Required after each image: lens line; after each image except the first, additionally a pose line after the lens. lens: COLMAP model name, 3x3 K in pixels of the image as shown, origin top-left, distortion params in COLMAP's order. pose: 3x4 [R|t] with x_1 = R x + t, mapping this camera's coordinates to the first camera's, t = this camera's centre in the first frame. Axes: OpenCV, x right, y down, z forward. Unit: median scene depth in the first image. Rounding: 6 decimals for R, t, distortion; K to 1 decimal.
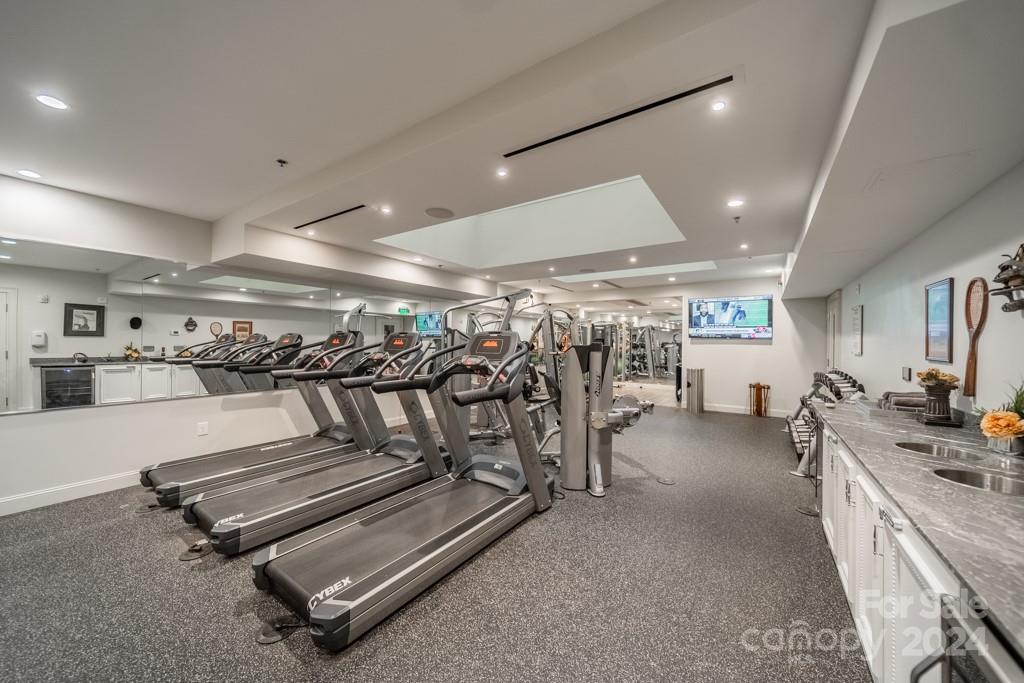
lens RADIAL K [[373.2, 0, 512.0], [0, 373.2, 341.5], [0, 0, 1]] dist [0.007125, 0.000080]
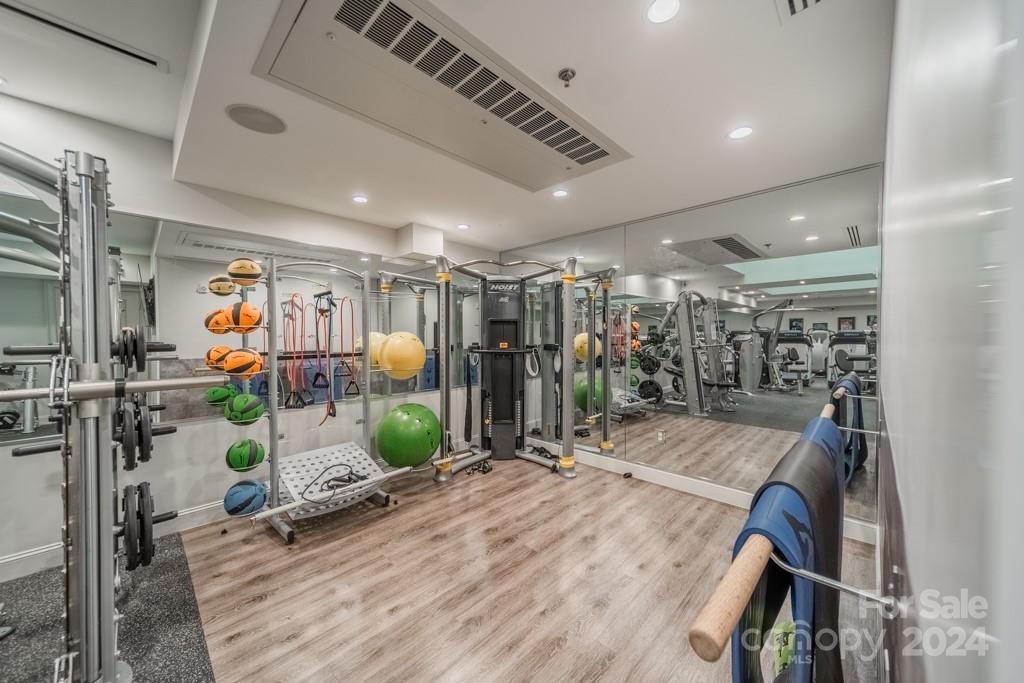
lens RADIAL K [[373.2, 0, 512.0], [0, 373.2, 341.5], [0, 0, 1]] dist [0.007125, 0.000080]
pose [[0.983908, -0.013152, -0.178193, 0.484204], [0.015692, 0.999794, 0.012853, 0.014043], [0.177987, -0.015442, 0.983912, 1.065552]]
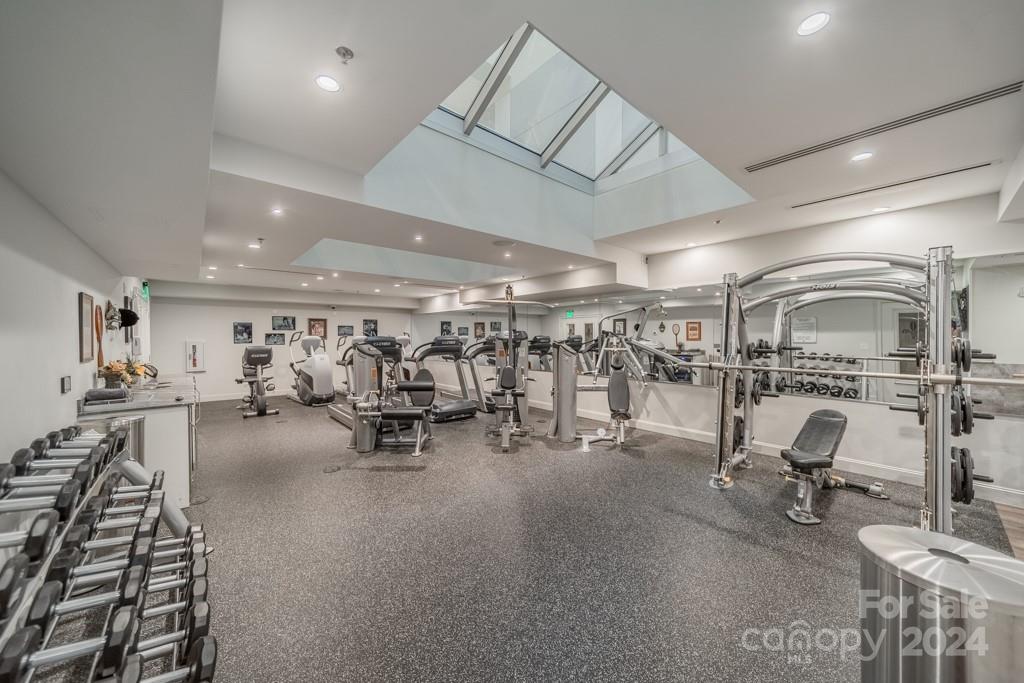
lens RADIAL K [[373.2, 0, 512.0], [0, 373.2, 341.5], [0, 0, 1]] dist [0.007125, 0.000080]
pose [[-0.231969, 0.005749, -0.972706, 0.683842], [0.001149, 0.999983, 0.005636, -0.000362], [0.972722, 0.000190, -0.231972, 0.899189]]
